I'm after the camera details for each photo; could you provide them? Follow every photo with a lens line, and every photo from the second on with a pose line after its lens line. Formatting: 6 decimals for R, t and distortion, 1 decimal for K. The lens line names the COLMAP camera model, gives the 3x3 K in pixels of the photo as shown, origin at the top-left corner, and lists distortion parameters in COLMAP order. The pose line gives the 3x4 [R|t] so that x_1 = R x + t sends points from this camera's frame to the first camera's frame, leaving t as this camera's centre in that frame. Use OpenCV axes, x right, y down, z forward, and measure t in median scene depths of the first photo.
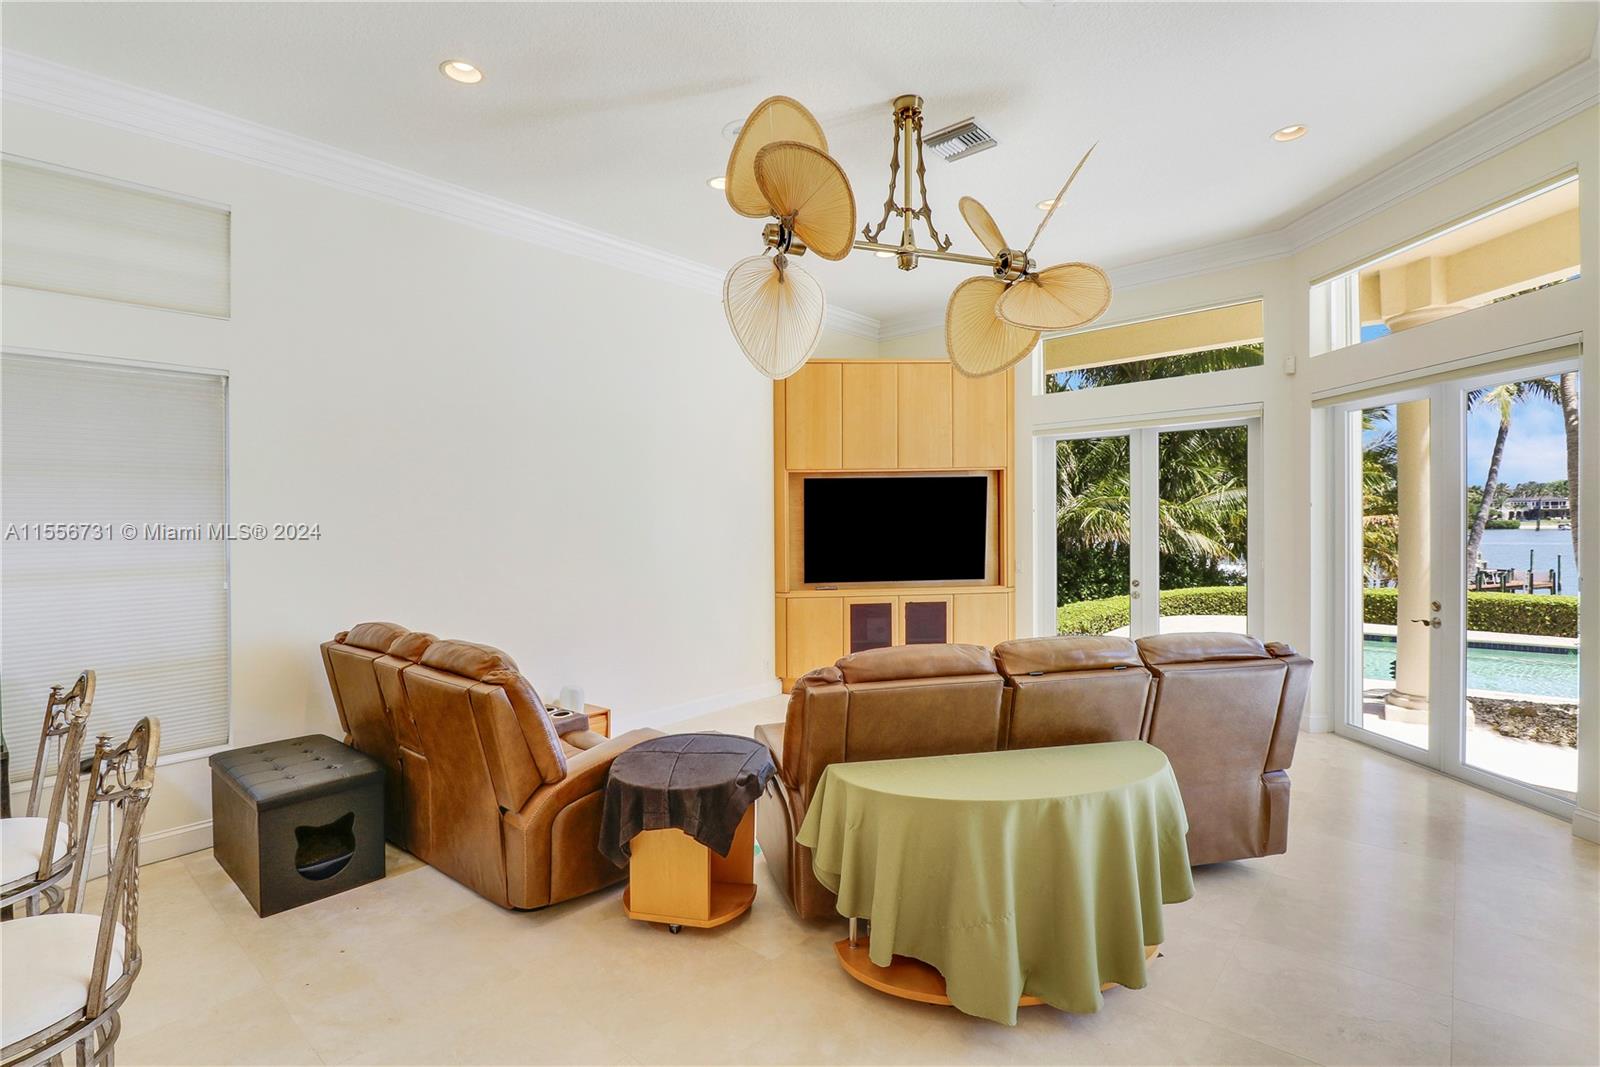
lens RADIAL K [[751.7, 0, 800.0], [0, 751.7, 533.5], [0, 0, 1]] dist [0.001875, -0.013823]
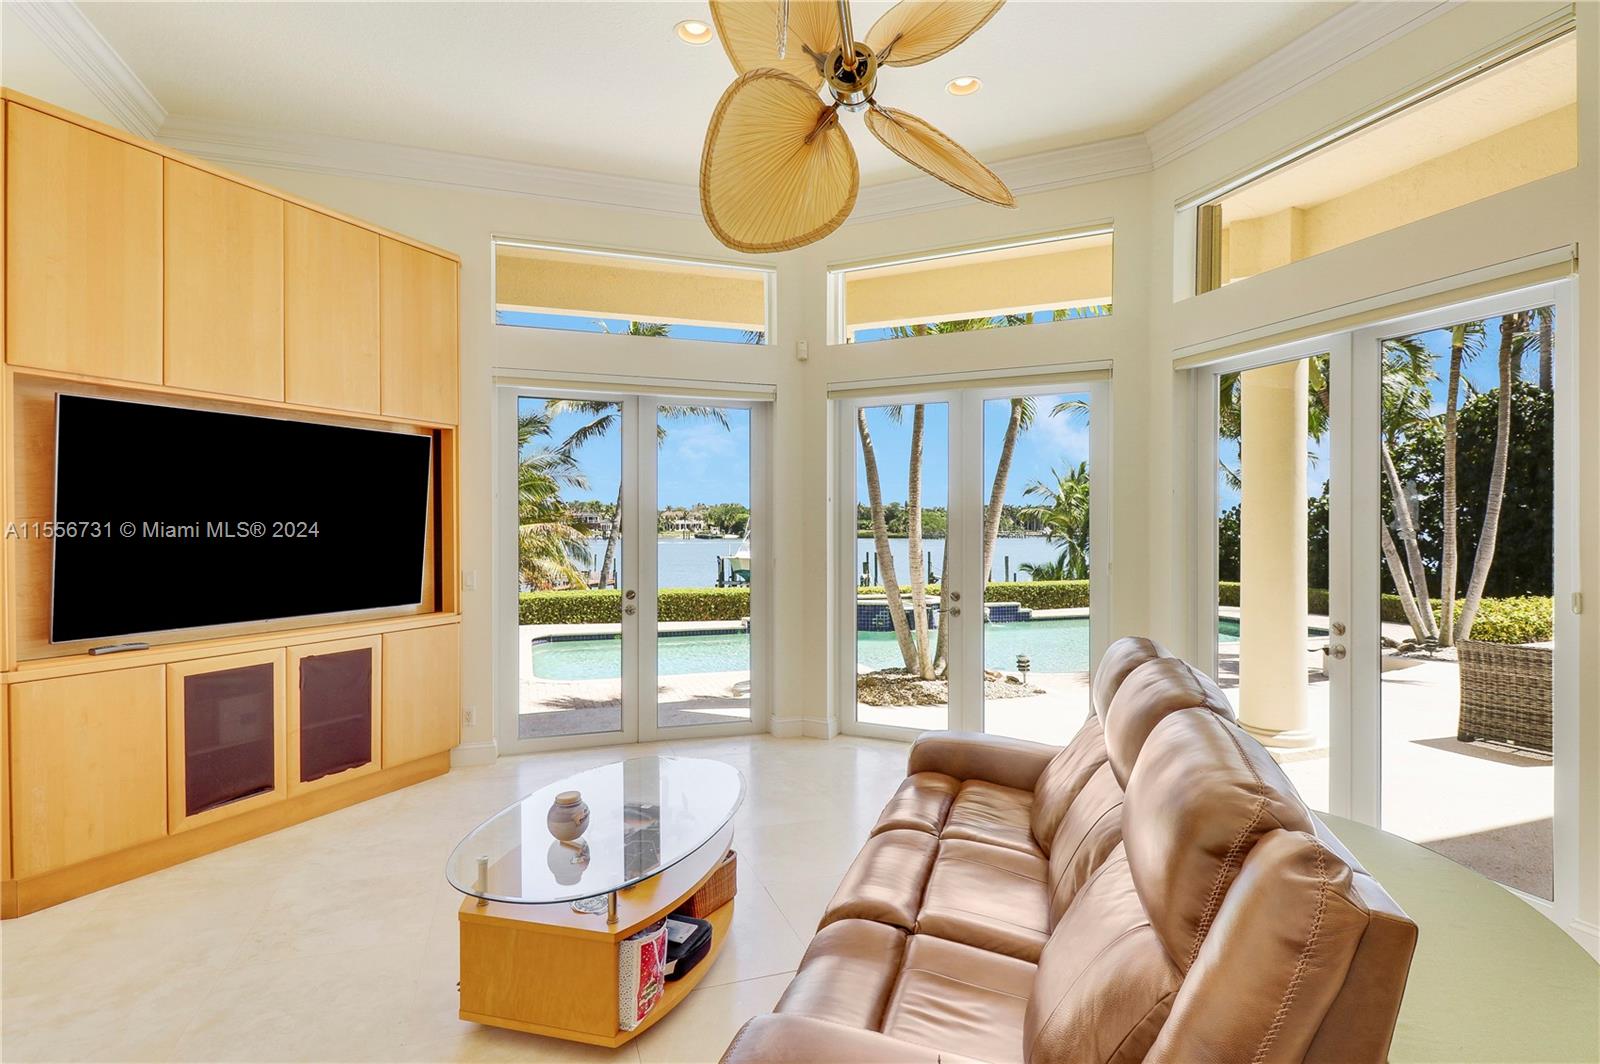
lens RADIAL K [[804.5, 0, 800.0], [0, 804.5, 532.0], [0, 0, 1]] dist [0.002319, -0.017244]
pose [[0.495386, 0.007188, 0.868643, -0.175943], [0.005274, 0.999922, -0.011282, 0.011353], [-0.868657, 0.010170, 0.495309, 0.412990]]
